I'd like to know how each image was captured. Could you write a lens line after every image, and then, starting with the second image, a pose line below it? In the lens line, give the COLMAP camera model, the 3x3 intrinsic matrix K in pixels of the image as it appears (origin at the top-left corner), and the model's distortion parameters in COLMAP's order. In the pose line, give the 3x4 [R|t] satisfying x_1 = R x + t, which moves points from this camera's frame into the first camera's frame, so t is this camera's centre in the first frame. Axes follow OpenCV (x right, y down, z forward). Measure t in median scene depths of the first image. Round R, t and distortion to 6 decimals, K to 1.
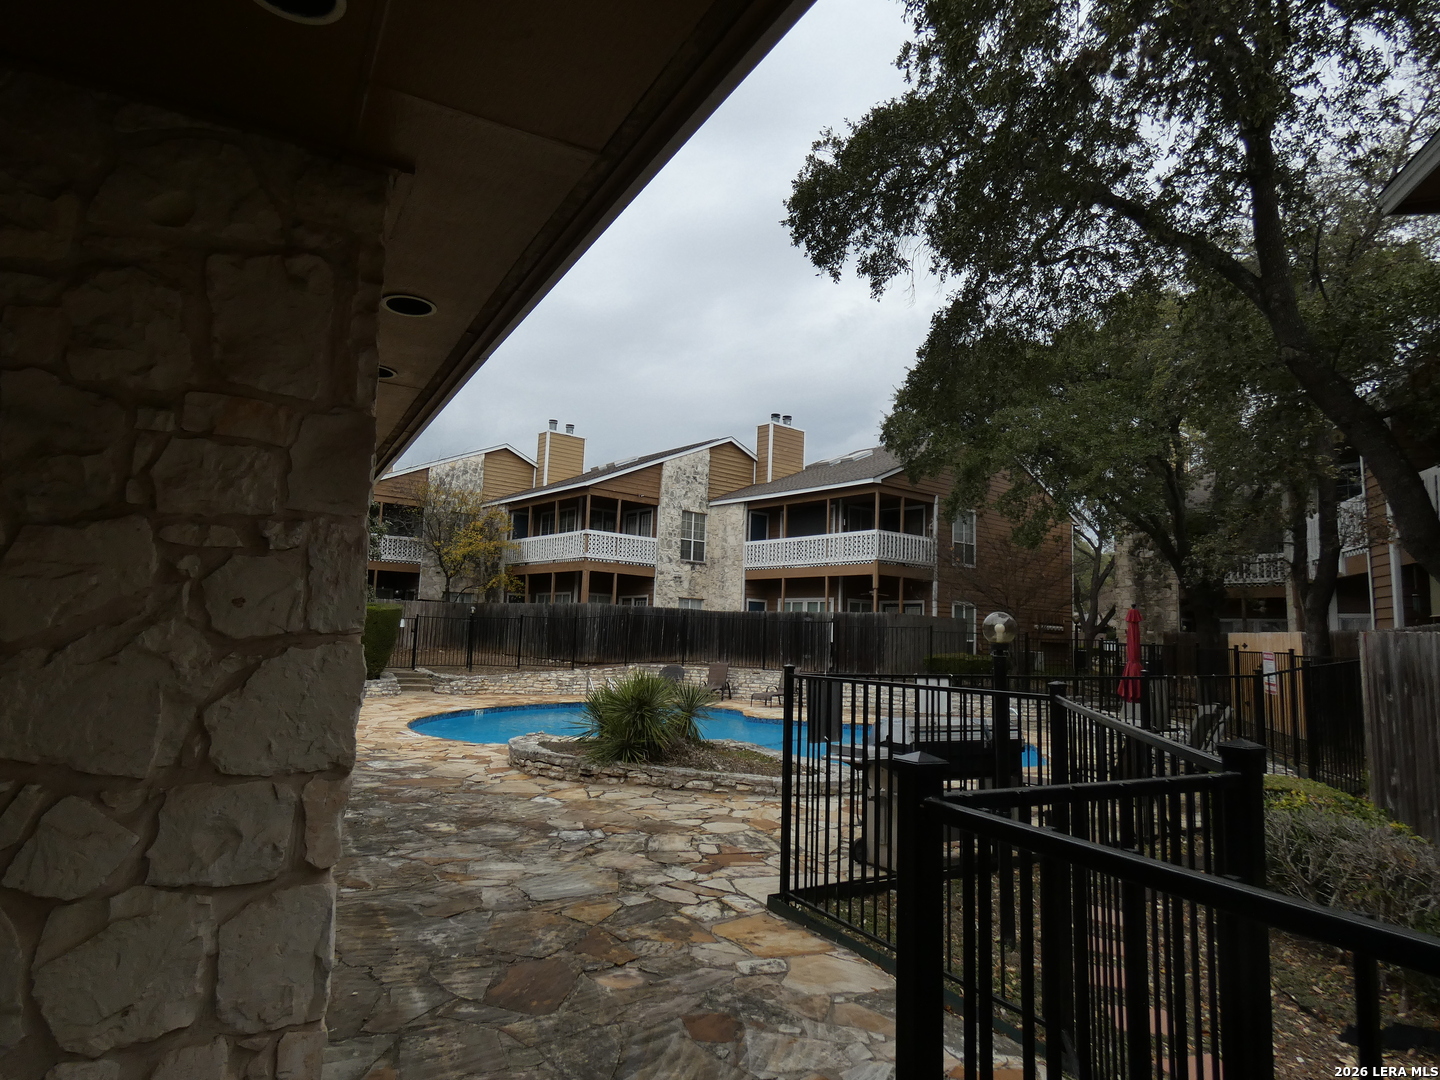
lens RADIAL K [[846.4, 0, 719.9], [0, 846.4, 531.4], [0, 0, 1]] dist [-0.025401, 0.016035]
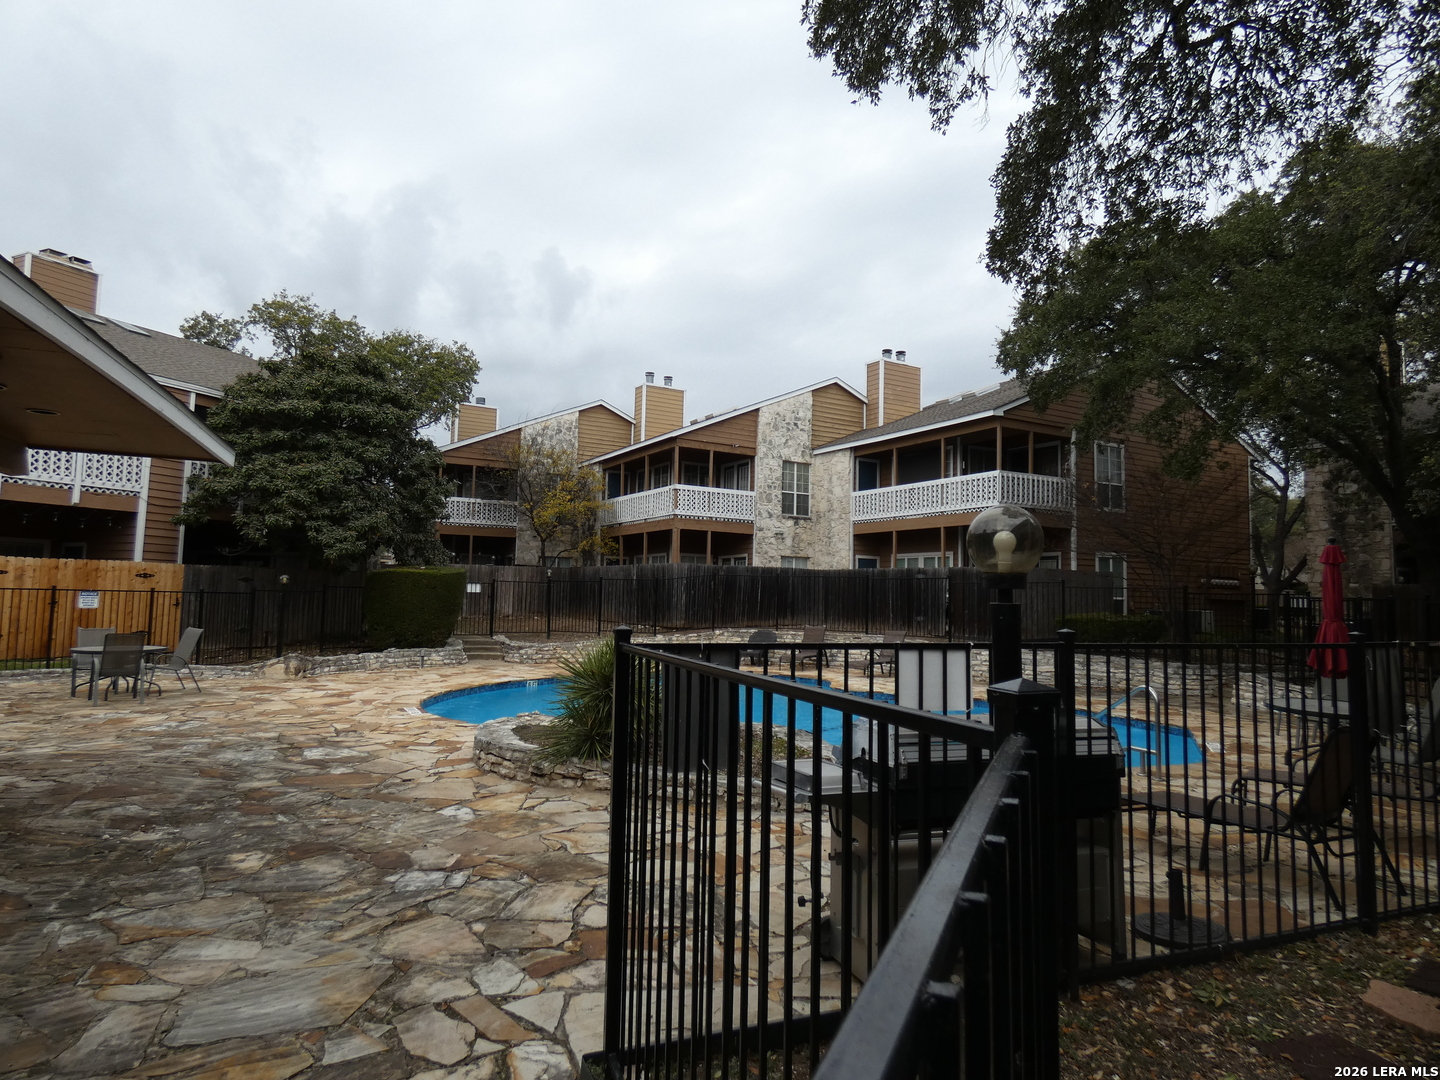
lens RADIAL K [[846.4, 0, 719.9], [0, 846.4, 531.4], [0, 0, 1]] dist [-0.025401, 0.016035]
pose [[0.984798, -0.027820, -0.171460, 0.046275], [0.034797, 0.998679, 0.037818, 0.015618], [0.170181, -0.043210, 0.984465, 0.096062]]
